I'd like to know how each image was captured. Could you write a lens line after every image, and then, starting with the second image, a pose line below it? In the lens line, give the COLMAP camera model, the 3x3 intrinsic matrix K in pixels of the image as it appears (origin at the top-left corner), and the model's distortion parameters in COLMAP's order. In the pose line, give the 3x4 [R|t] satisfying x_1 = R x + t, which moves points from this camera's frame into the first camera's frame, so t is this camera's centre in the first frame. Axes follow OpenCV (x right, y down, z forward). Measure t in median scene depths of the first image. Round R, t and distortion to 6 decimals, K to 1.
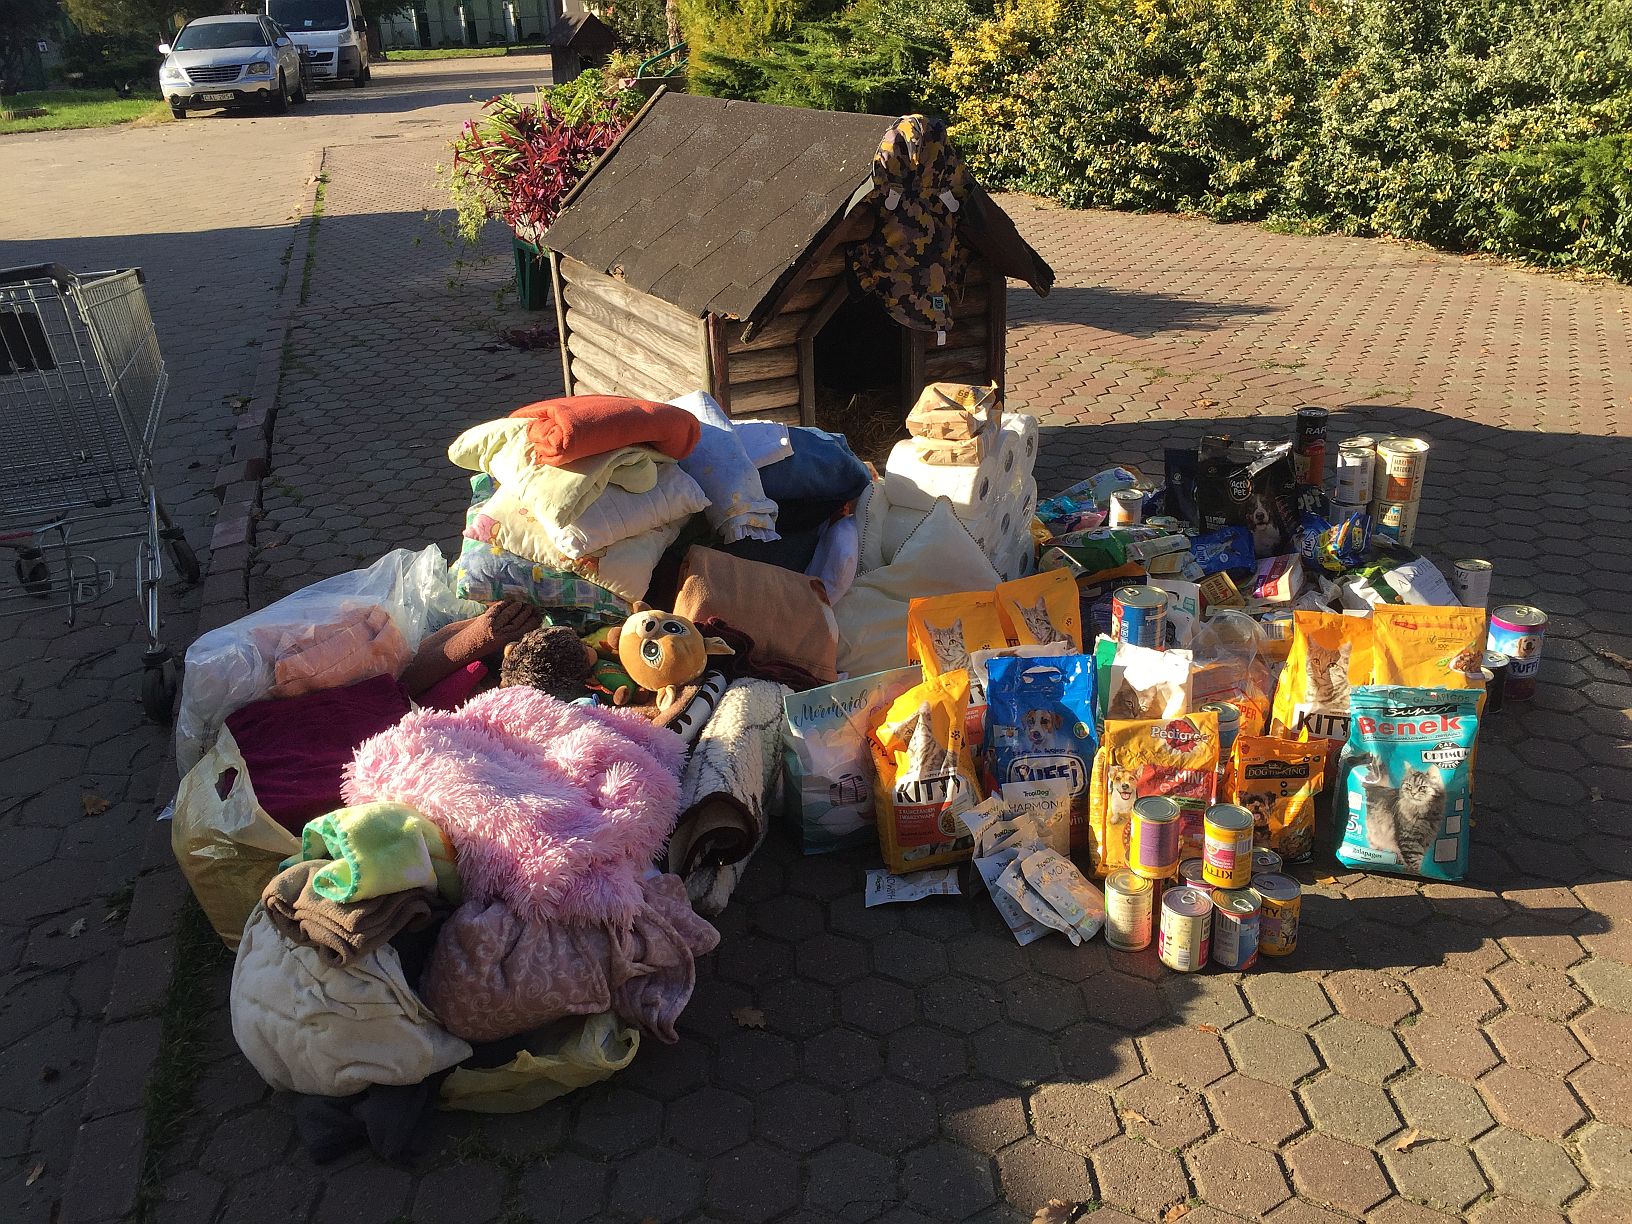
lens RADIAL K [[1411.6, 0, 811.4], [0, 1411.6, 608.6], [0, 0, 1]] dist [0.103032, -0.161901]
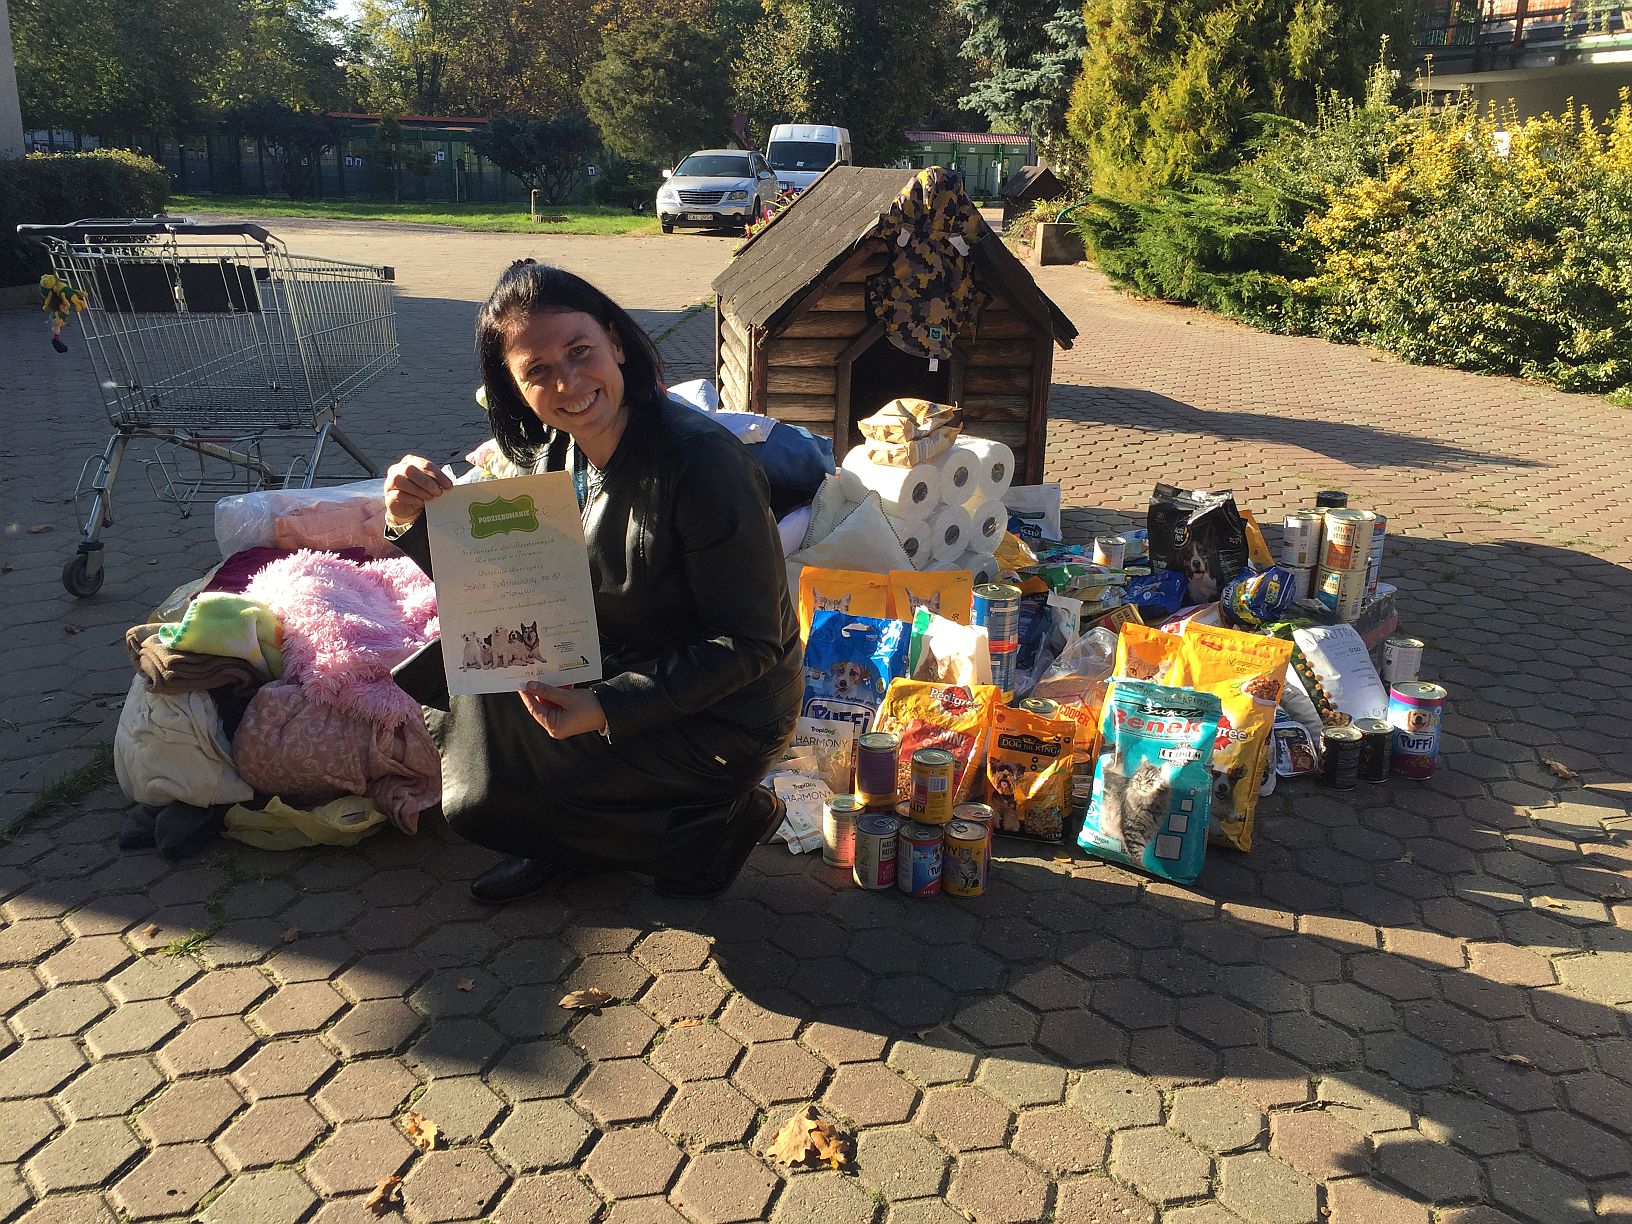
lens RADIAL K [[1411.6, 0, 811.4], [0, 1411.6, 608.6], [0, 0, 1]] dist [0.103032, -0.161901]
pose [[0.940306, 0.157886, -0.301492, 0.371595], [-0.188439, 0.979224, -0.074910, 0.096655], [0.283401, 0.127251, 0.950522, -0.049346]]
